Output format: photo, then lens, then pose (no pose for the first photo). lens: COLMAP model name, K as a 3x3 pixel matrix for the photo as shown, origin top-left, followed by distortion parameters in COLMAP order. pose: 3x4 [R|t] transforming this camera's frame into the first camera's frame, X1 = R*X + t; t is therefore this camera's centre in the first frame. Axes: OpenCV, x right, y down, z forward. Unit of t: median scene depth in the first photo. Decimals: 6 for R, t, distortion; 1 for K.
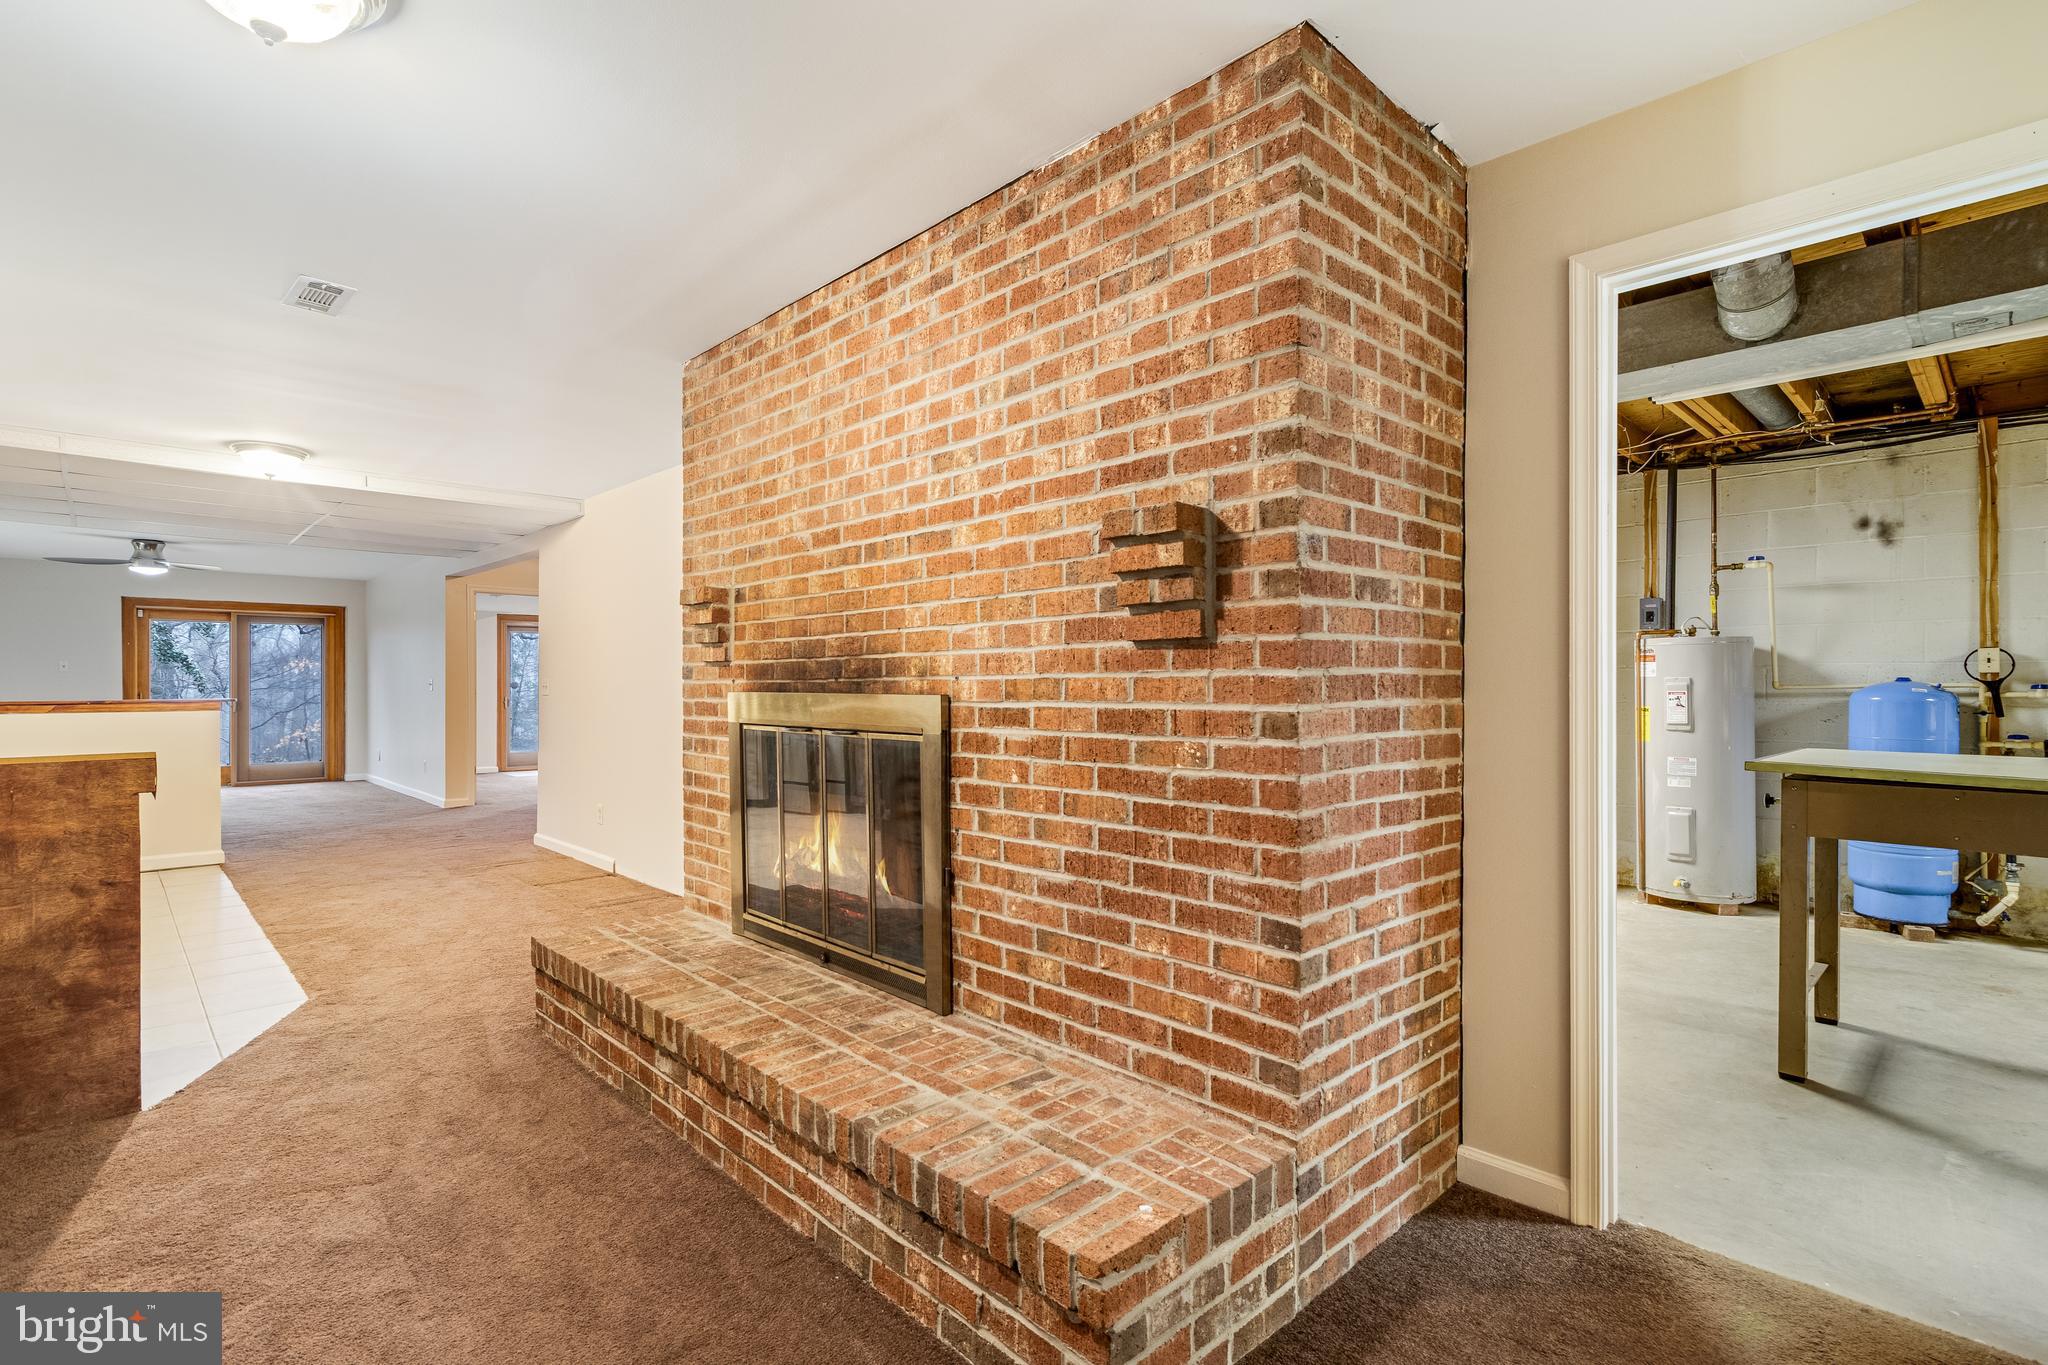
lens RADIAL K [[952.0, 0, 1026.4], [0, 952.0, 685.4], [0, 0, 1]] dist [0.002133, -0.000071]
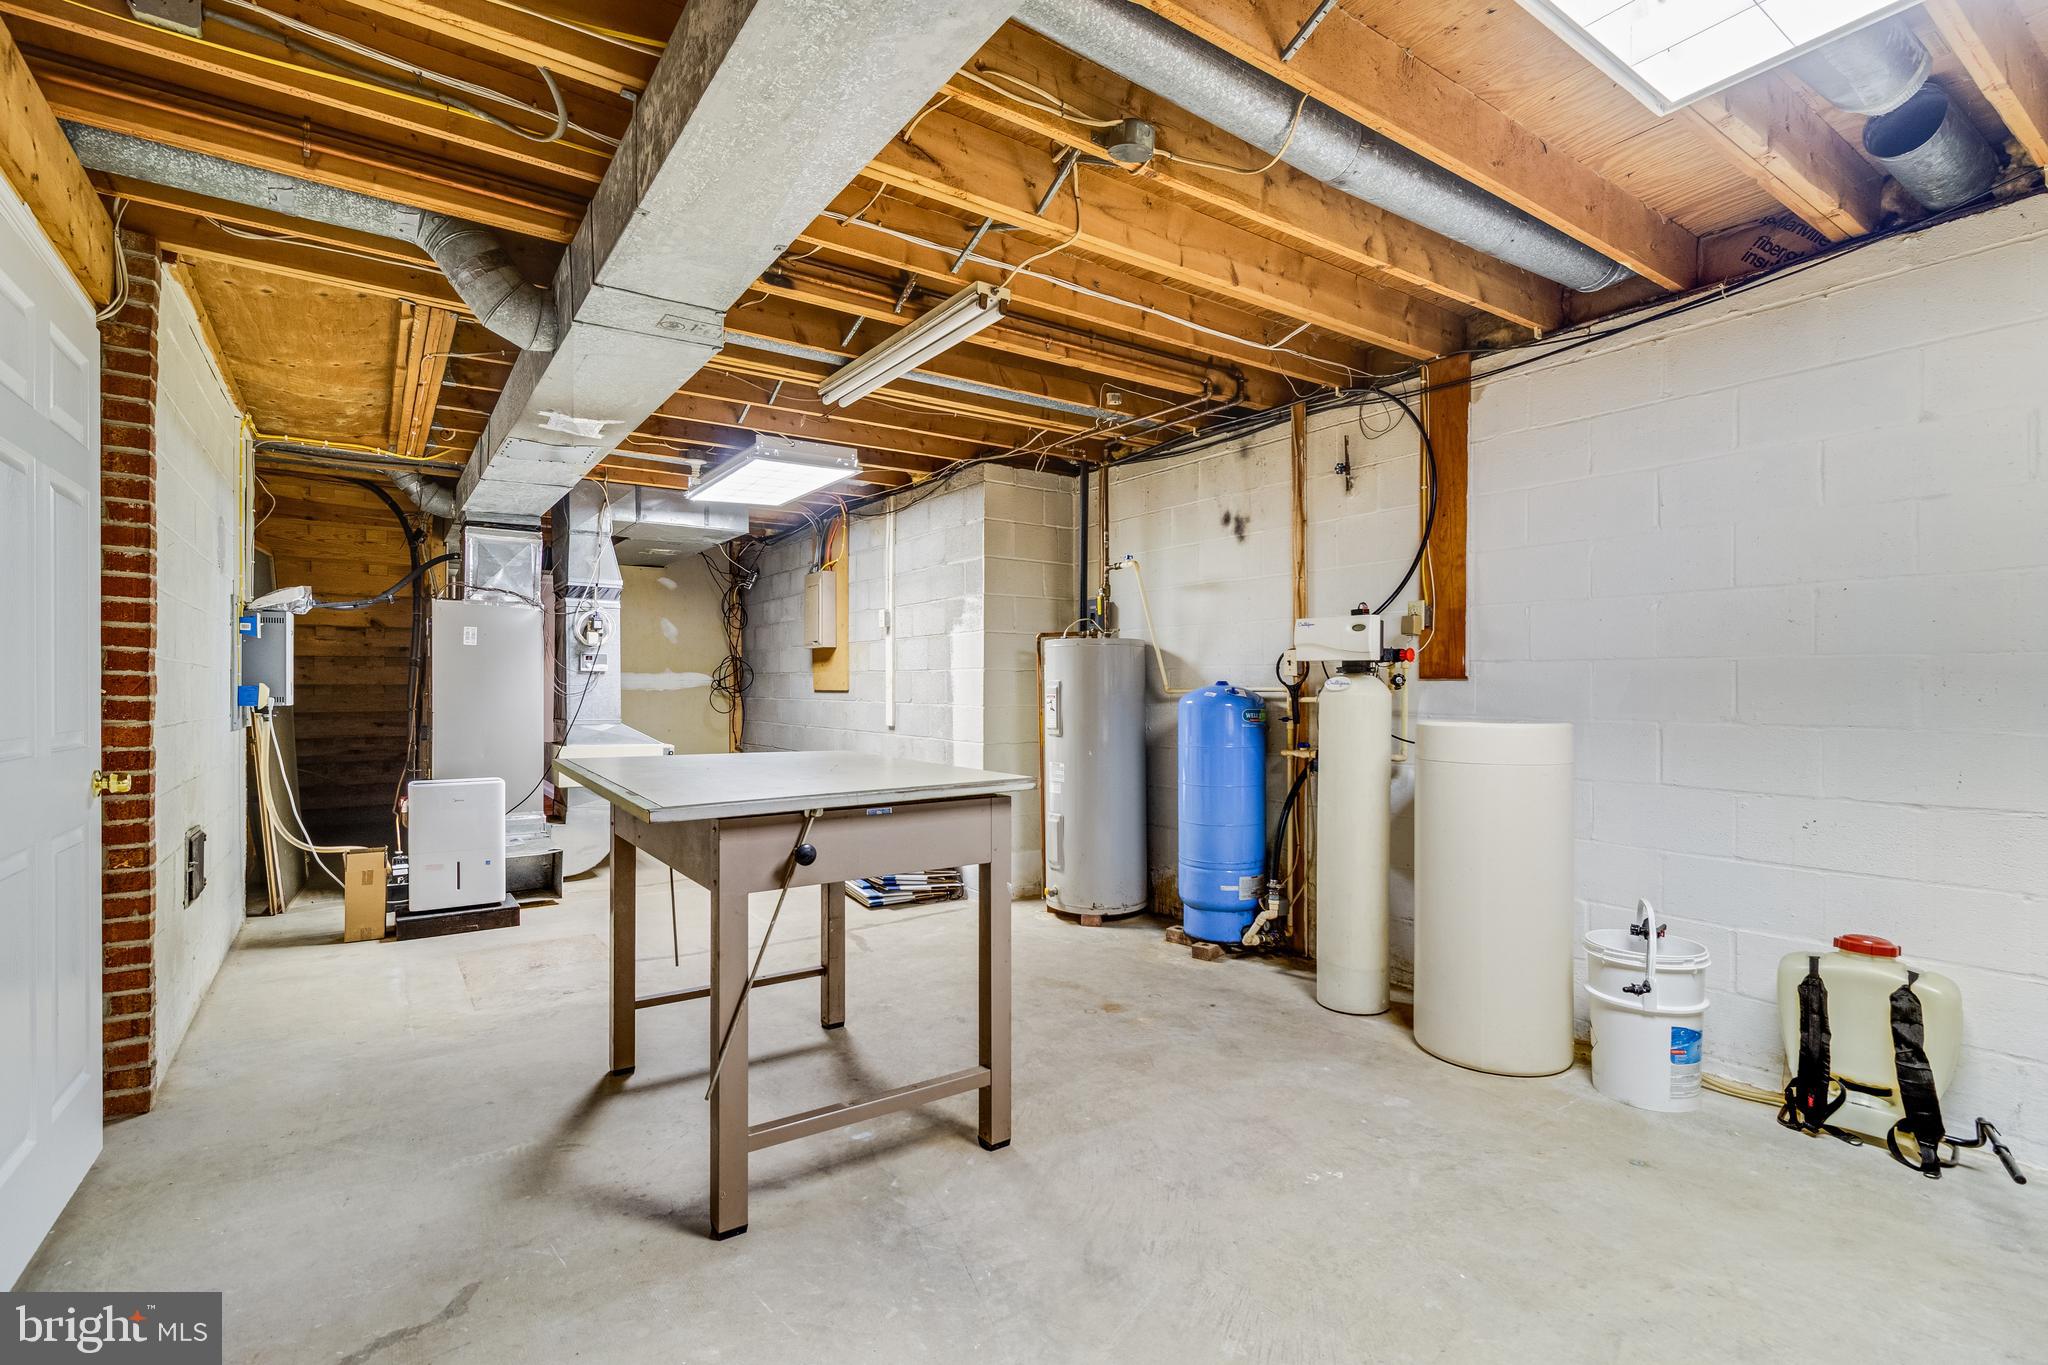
lens RADIAL K [[952.0, 0, 1024.1], [0, 952.0, 682.7], [0, 0, 1]] dist [0.002133, -0.000071]
pose [[0.986761, 0.003331, -0.162147, 0.845079], [-0.003136, 0.999994, 0.001456, -0.007750], [0.162151, -0.000929, 0.986765, 0.032215]]
